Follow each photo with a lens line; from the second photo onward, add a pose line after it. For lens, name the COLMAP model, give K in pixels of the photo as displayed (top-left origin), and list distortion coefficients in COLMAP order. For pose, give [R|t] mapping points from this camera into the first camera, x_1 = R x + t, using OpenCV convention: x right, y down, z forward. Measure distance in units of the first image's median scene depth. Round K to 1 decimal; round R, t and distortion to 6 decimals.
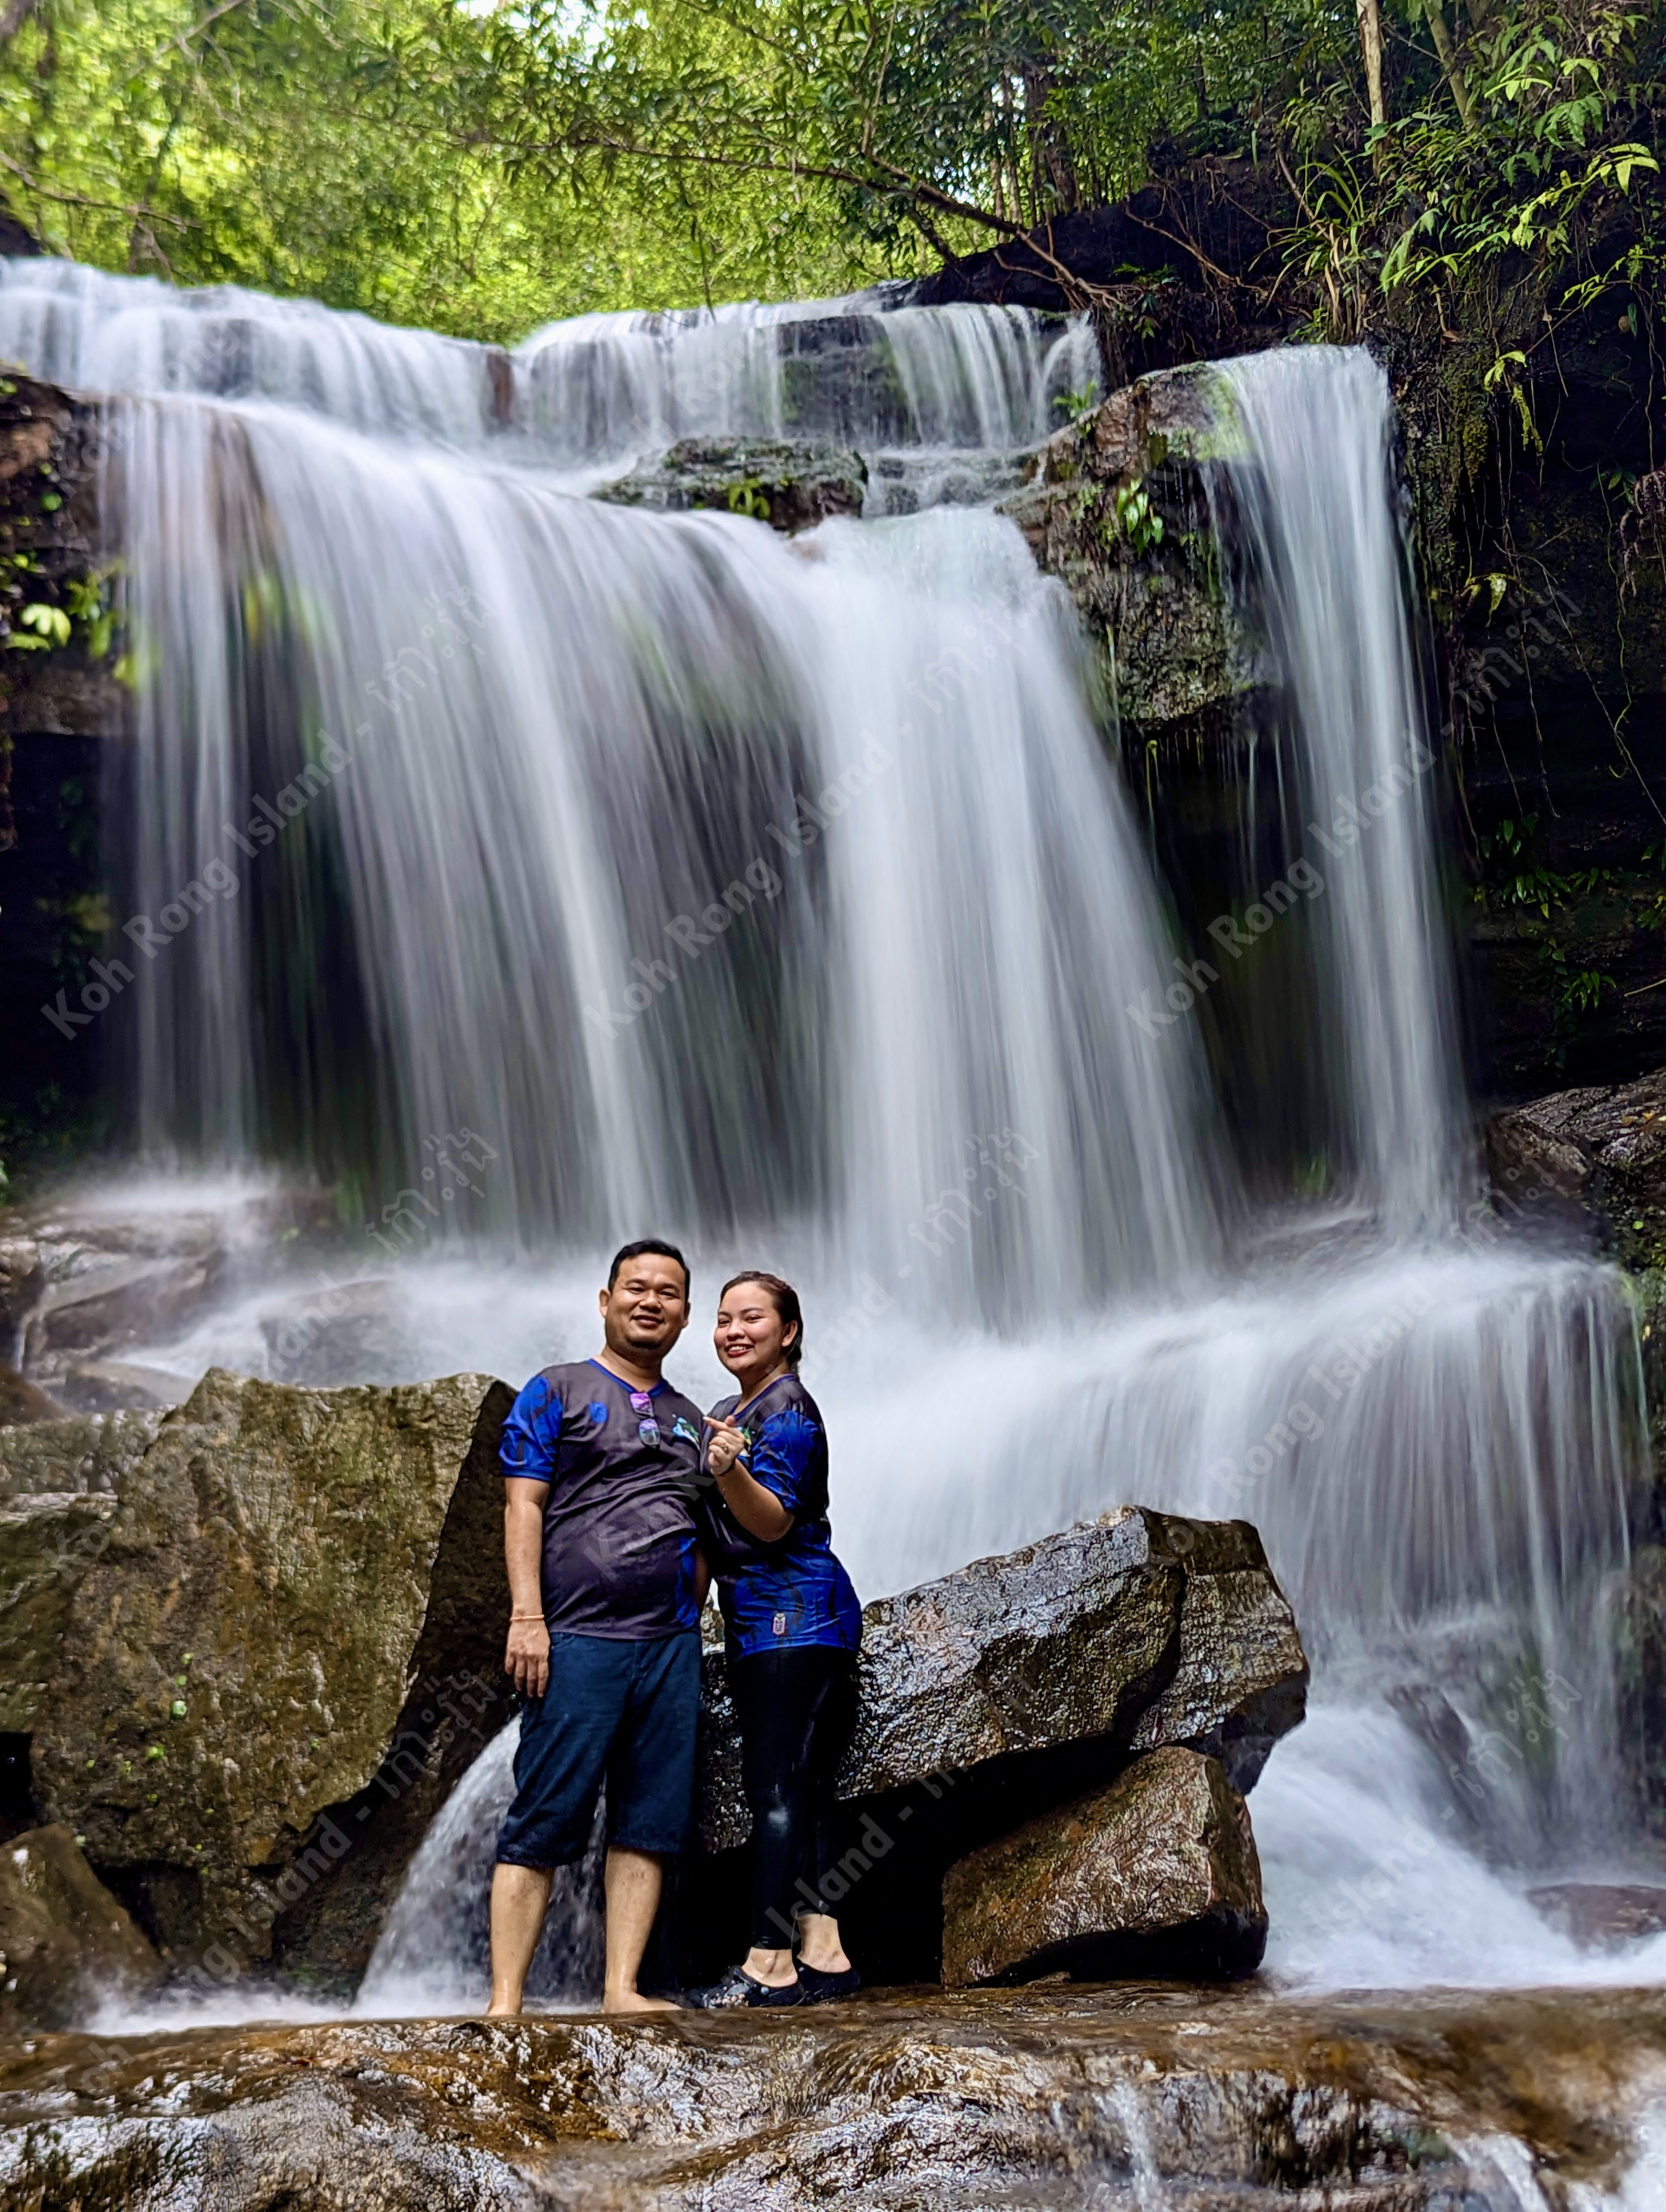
lens RADIAL K [[3252.9, 0, 833.0], [0, 3252.9, 1106.0], [0, 0, 1]] dist [0.091959, -0.199834]
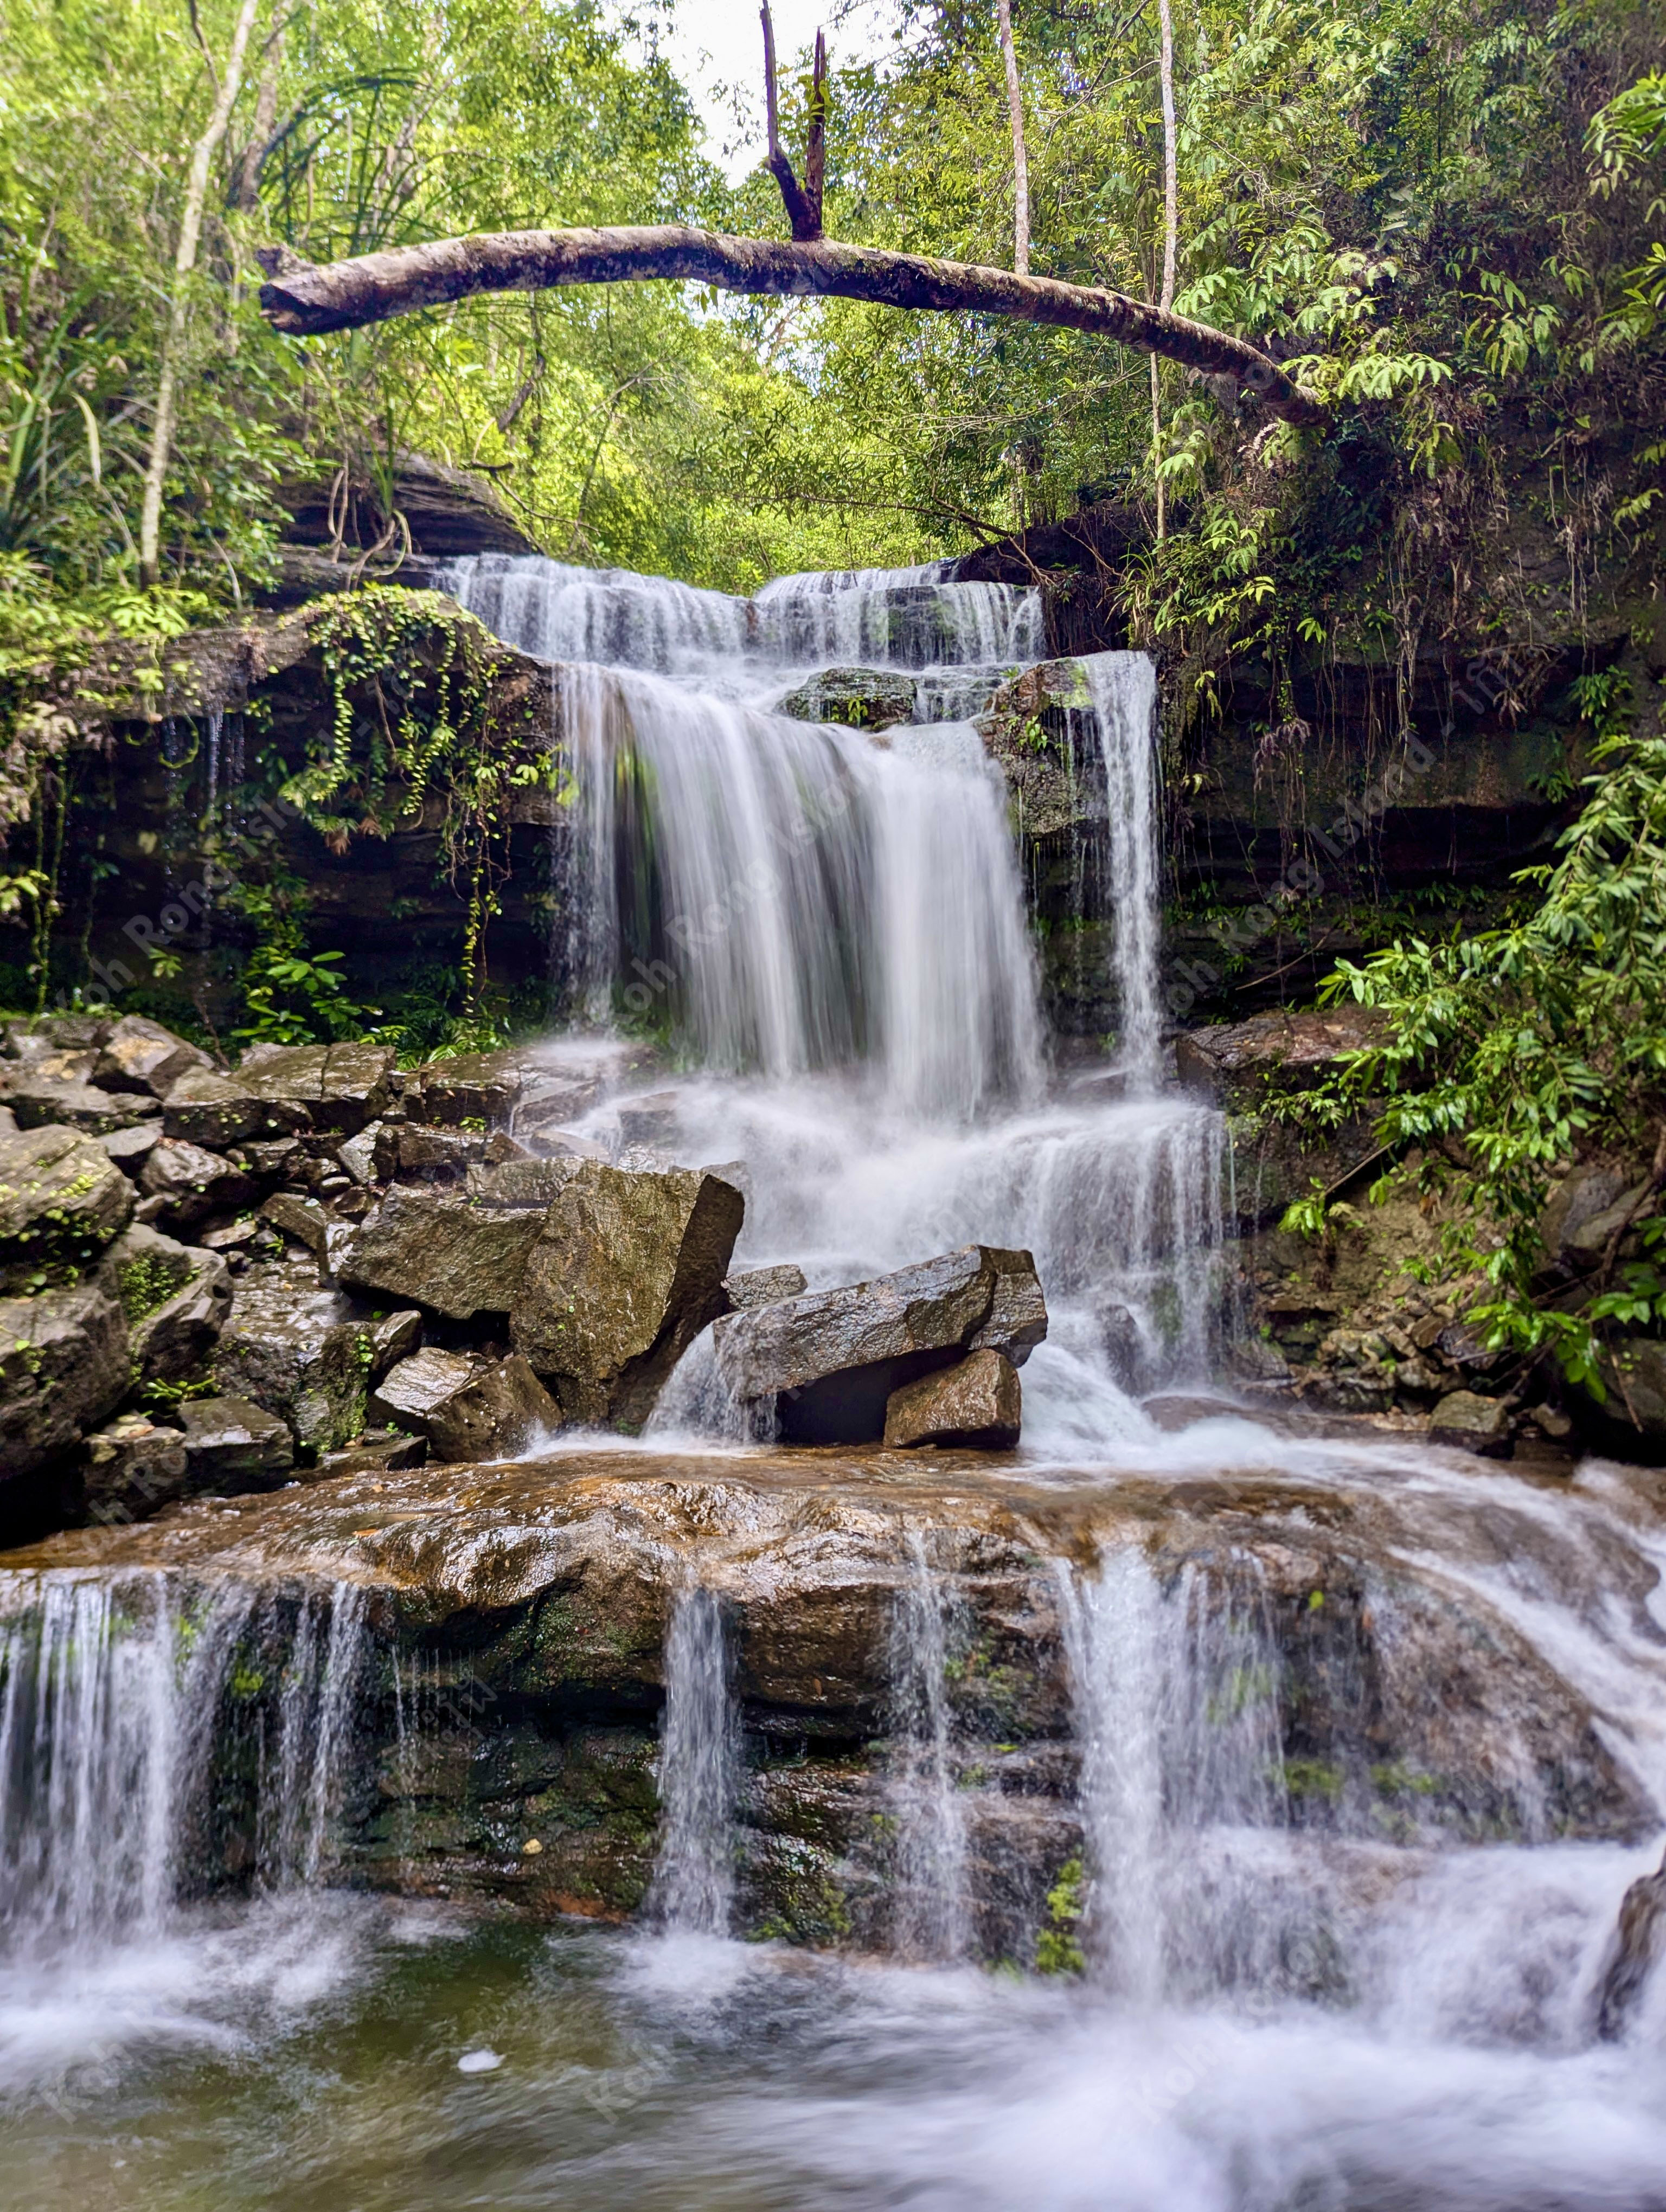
lens RADIAL K [[1624.0, 0, 848.5], [0, 1624.0, 1111.0], [0, 0, 1]] dist [0.046569, -0.010761]
pose [[0.998130, 0.030370, -0.053046, 0.038946], [-0.023292, 0.991333, 0.129293, -0.077363], [0.056513, -0.127816, 0.990187, -0.088583]]
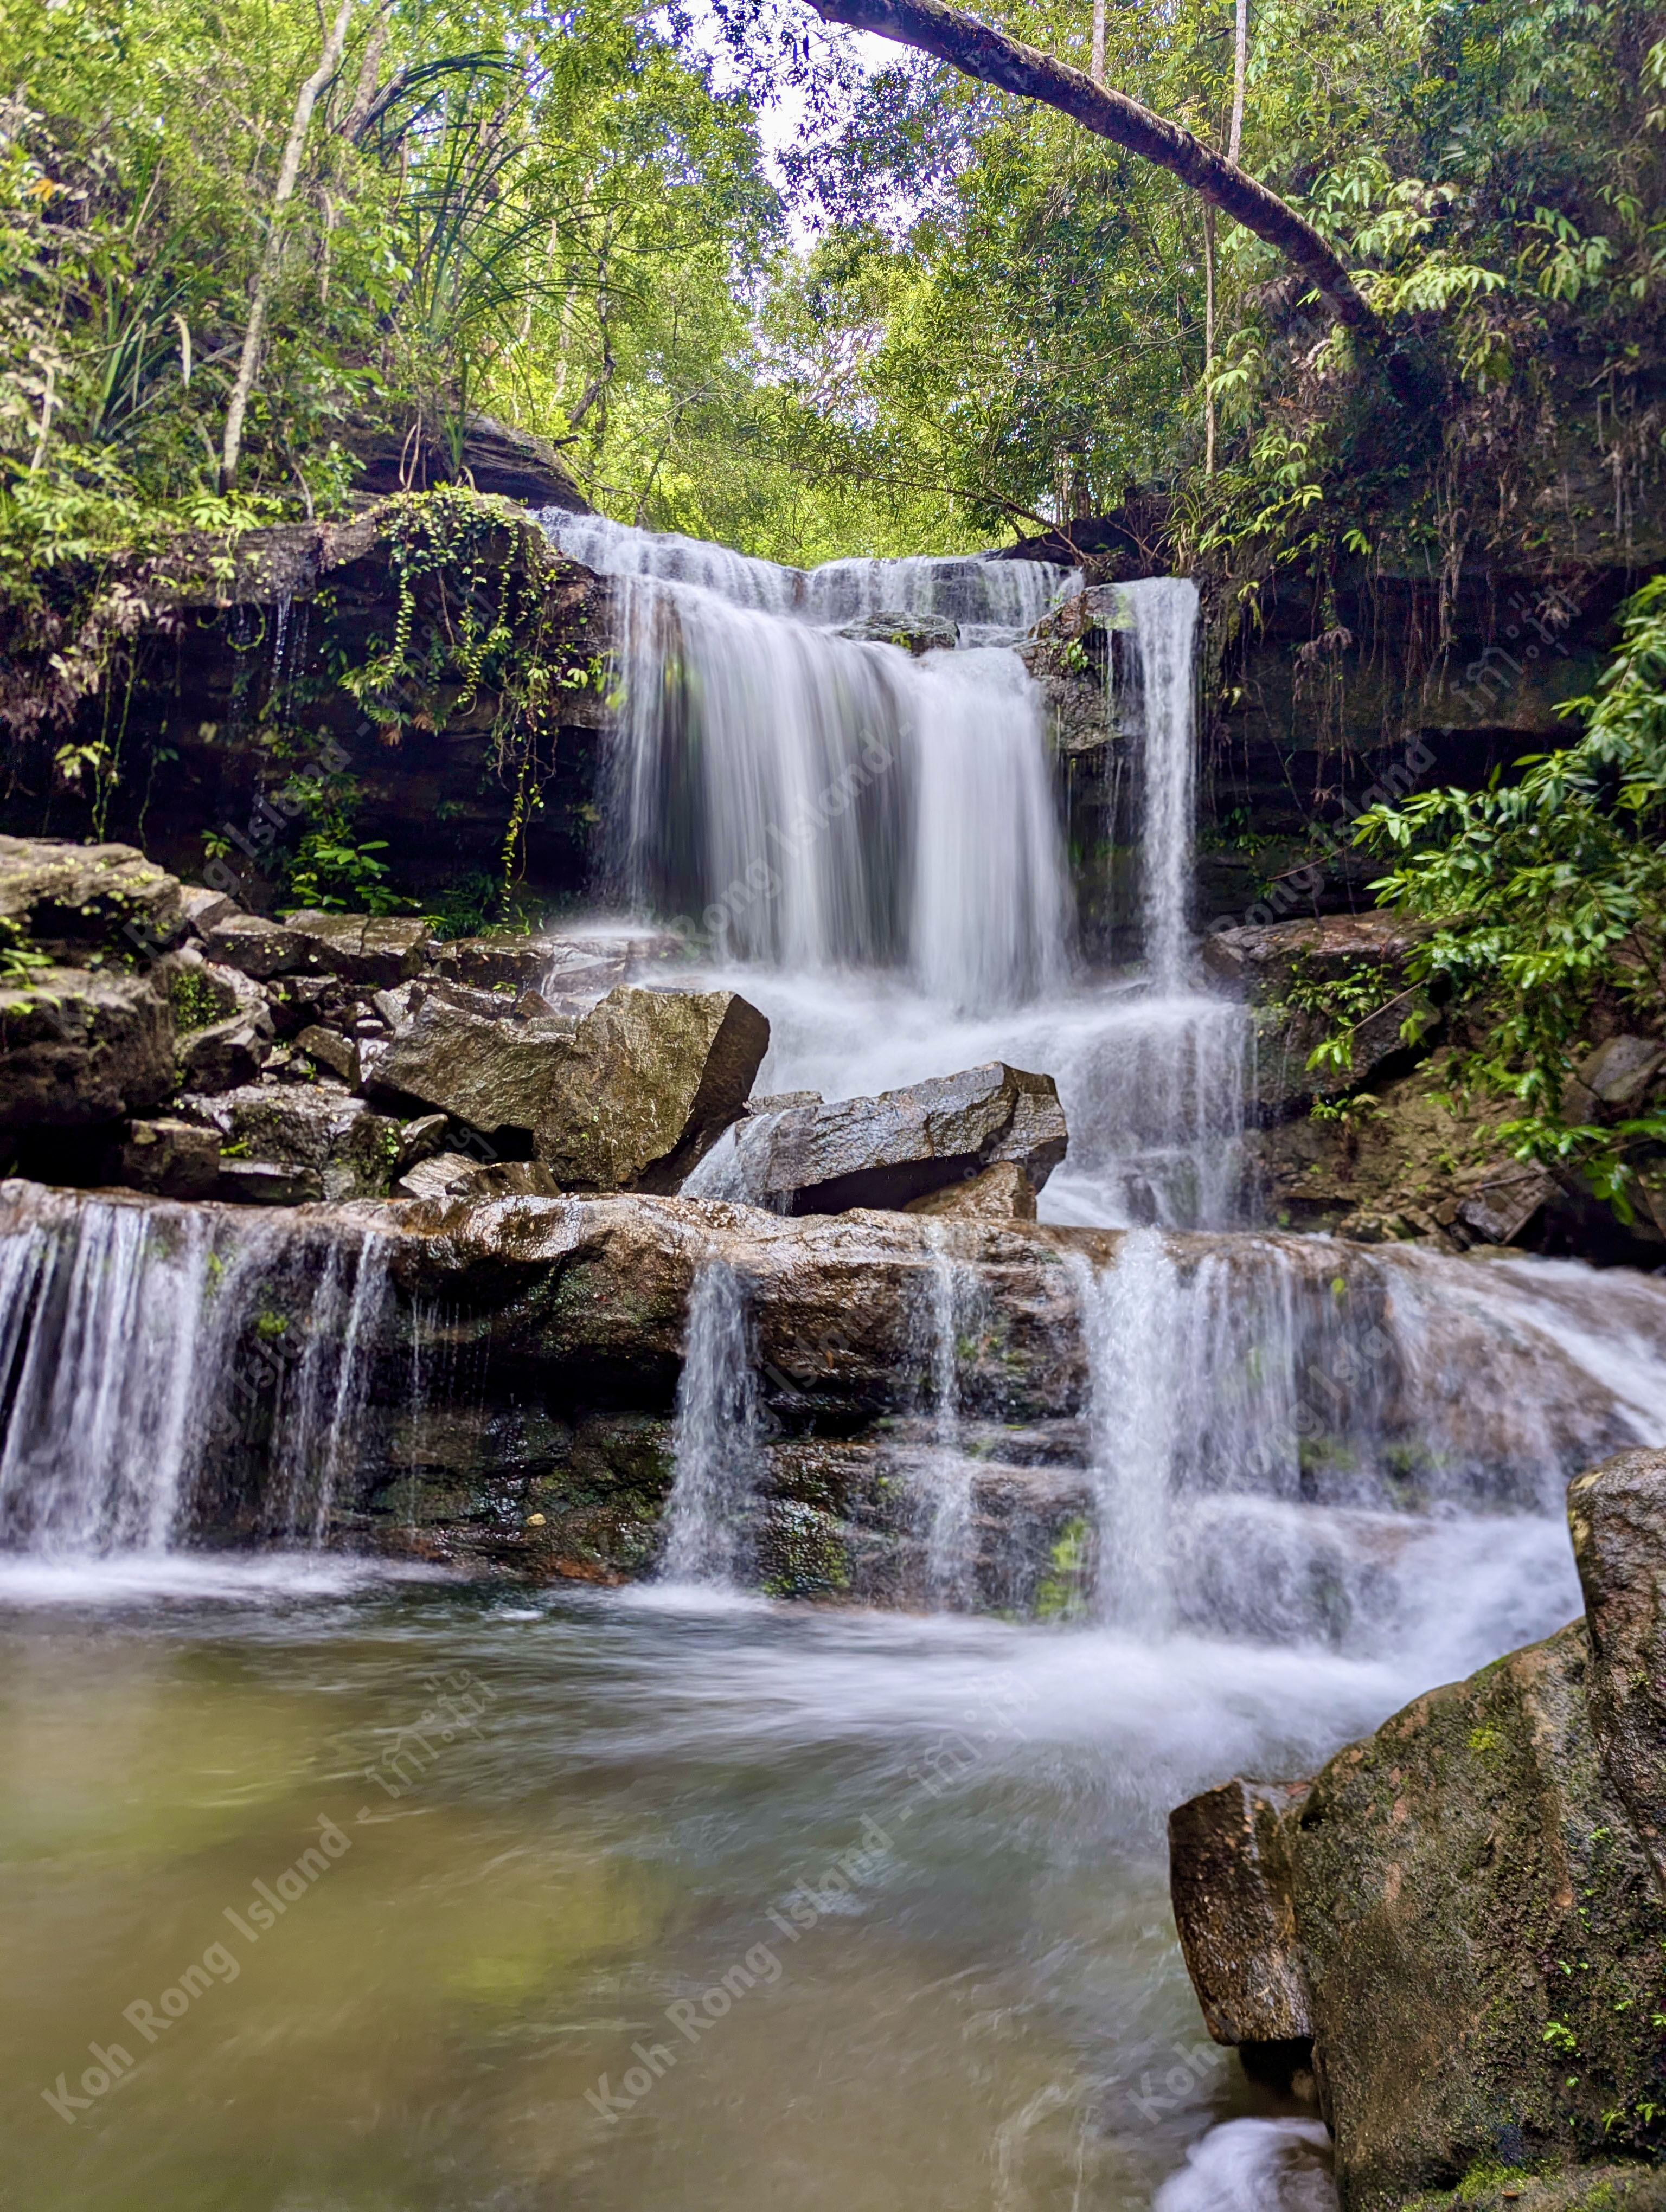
lens RADIAL K [[1625.1, 0, 810.1], [0, 1625.1, 1080.6], [0, 0, 1]] dist [0.083373, -0.072003]
pose [[0.992831, 0.081700, -0.087247, 0.039106], [-0.076306, 0.995062, 0.063473, 0.047240], [0.092002, -0.056361, 0.994162, -0.112793]]
